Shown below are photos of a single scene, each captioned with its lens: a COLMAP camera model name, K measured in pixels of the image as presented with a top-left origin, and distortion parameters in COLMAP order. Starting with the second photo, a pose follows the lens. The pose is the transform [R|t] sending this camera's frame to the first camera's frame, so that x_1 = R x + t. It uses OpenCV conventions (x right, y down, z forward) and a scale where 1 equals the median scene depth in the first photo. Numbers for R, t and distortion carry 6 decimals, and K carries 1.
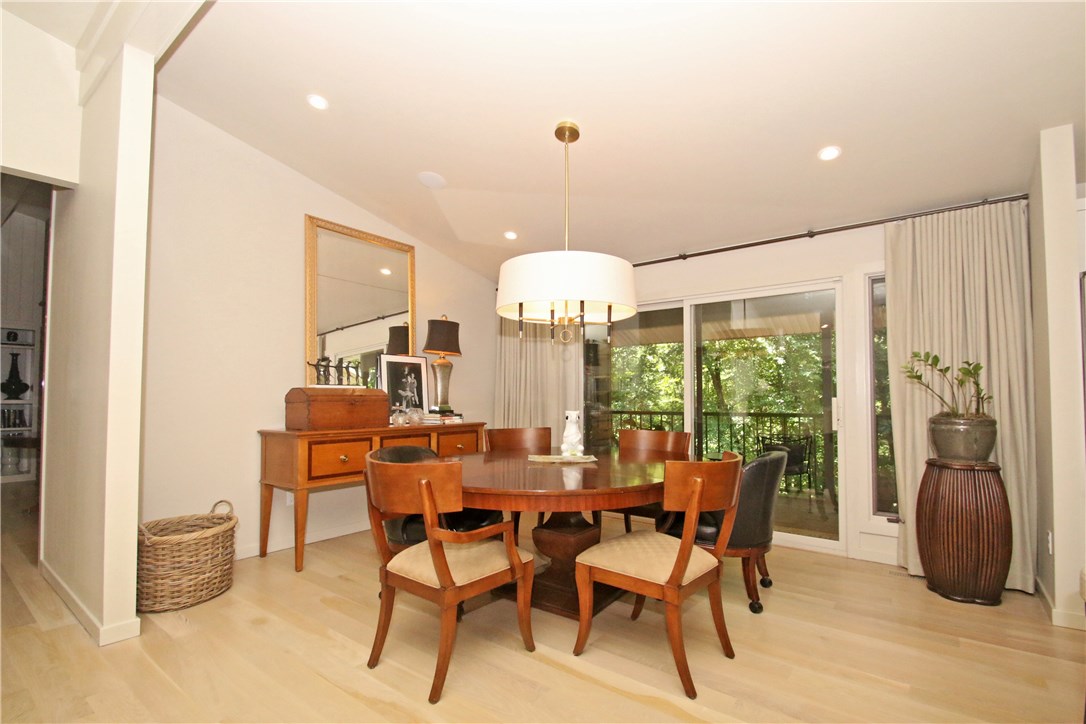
lens RADIAL K [[516.1, 0, 545.5], [0, 516.1, 379.4], [0, 0, 1]] dist [0.018014, -0.016419]
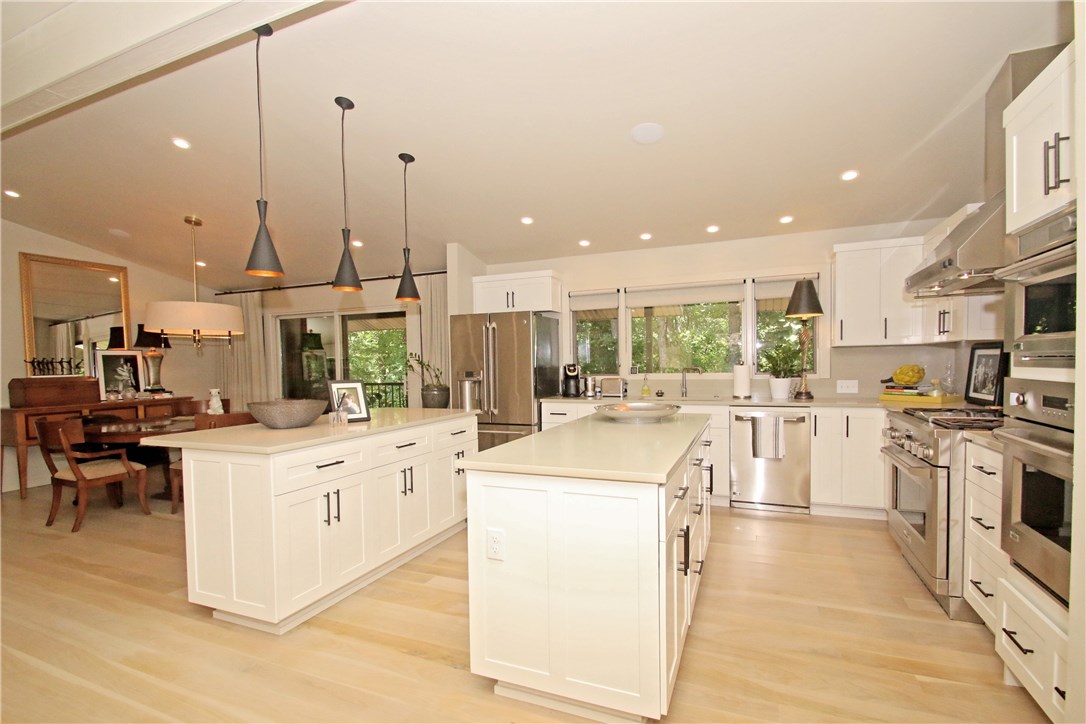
lens RADIAL K [[514.5, 0, 540.6], [0, 514.5, 382.2], [0, 0, 1]] dist [0.018344, -0.018298]
pose [[0.967696, -0.025806, 0.250796, 0.646642], [0.008297, 0.997469, 0.070621, -0.068828], [-0.251984, -0.066259, 0.965460, -0.848984]]
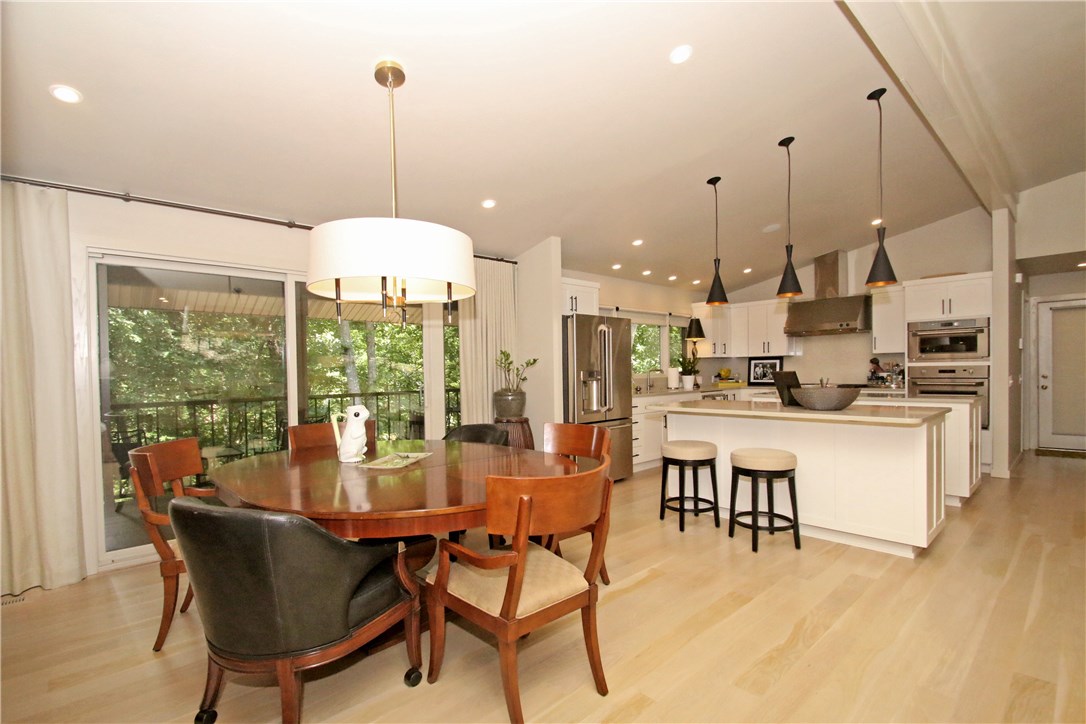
lens RADIAL K [[499.3, 0, 547.9], [0, 499.3, 379.4], [0, 0, 1]] dist [0.014917, -0.015042]
pose [[0.171900, -0.023908, 0.984824, -0.682317], [-0.018917, 0.999441, 0.027564, -0.009650], [-0.984933, -0.023368, 0.171351, 0.562045]]
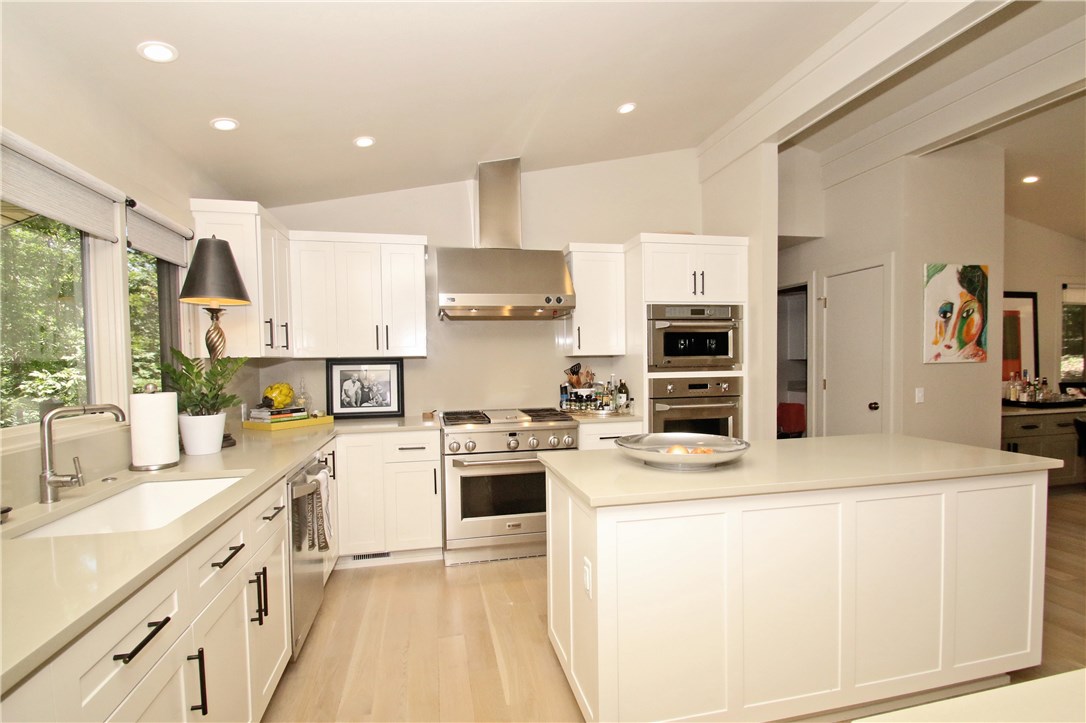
lens RADIAL K [[516.1, 0, 545.5], [0, 516.1, 378.9], [0, 0, 1]] dist [0.018014, -0.016419]
pose [[-0.762969, -0.013499, 0.646294, 0.779597], [-0.010931, 0.999908, 0.007981, -0.037228], [-0.646343, -0.000976, -0.763047, 0.573294]]
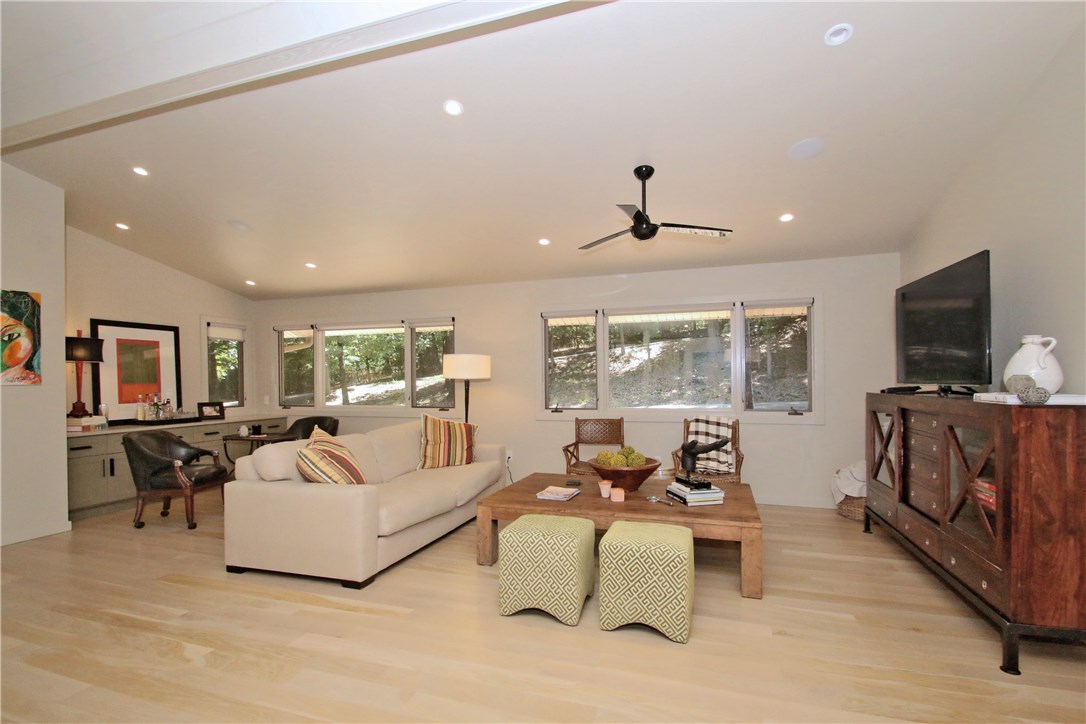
lens RADIAL K [[516.1, 0, 545.5], [0, 516.1, 379.4], [0, 0, 1]] dist [0.018014, -0.016419]
pose [[-0.952703, 0.008350, -0.303788, -0.028904], [0.021127, 0.999024, -0.038797, -0.016340], [0.303168, -0.043380, -0.951949, 0.564836]]
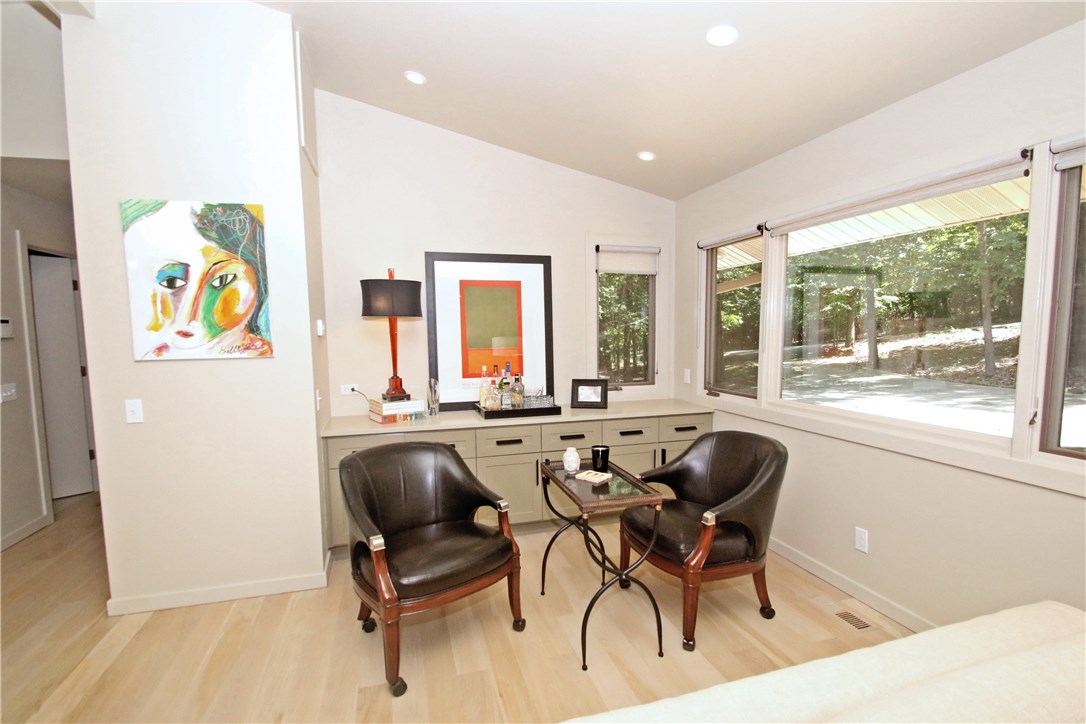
lens RADIAL K [[516.1, 0, 545.5], [0, 516.1, 379.4], [0, 0, 1]] dist [0.018014, -0.016419]
pose [[-0.803650, -0.050457, 0.592960, -0.033174], [-0.015417, 0.997830, 0.064015, -0.102898], [-0.594903, 0.042304, -0.802684, -0.652553]]
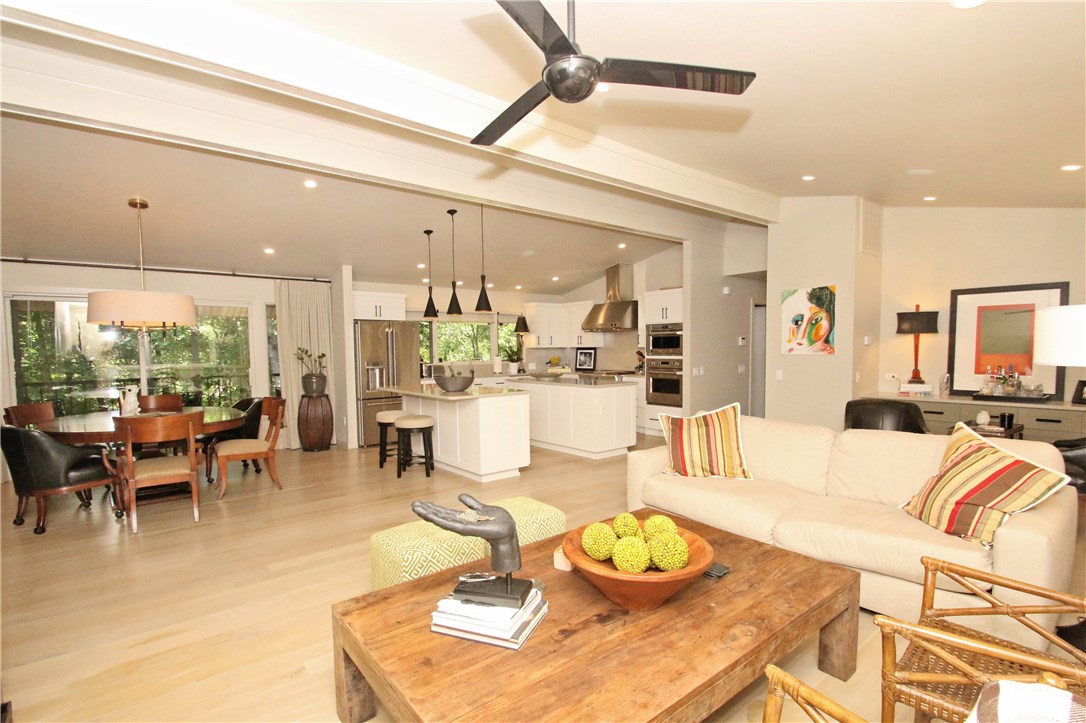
lens RADIAL K [[516.1, 0, 545.5], [0, 516.1, 378.9], [0, 0, 1]] dist [0.018014, -0.016419]
pose [[0.236294, -0.064118, 0.969564, -1.122011], [-0.025954, 0.997048, 0.072261, -0.098437], [-0.971335, -0.042239, 0.233932, -0.517224]]
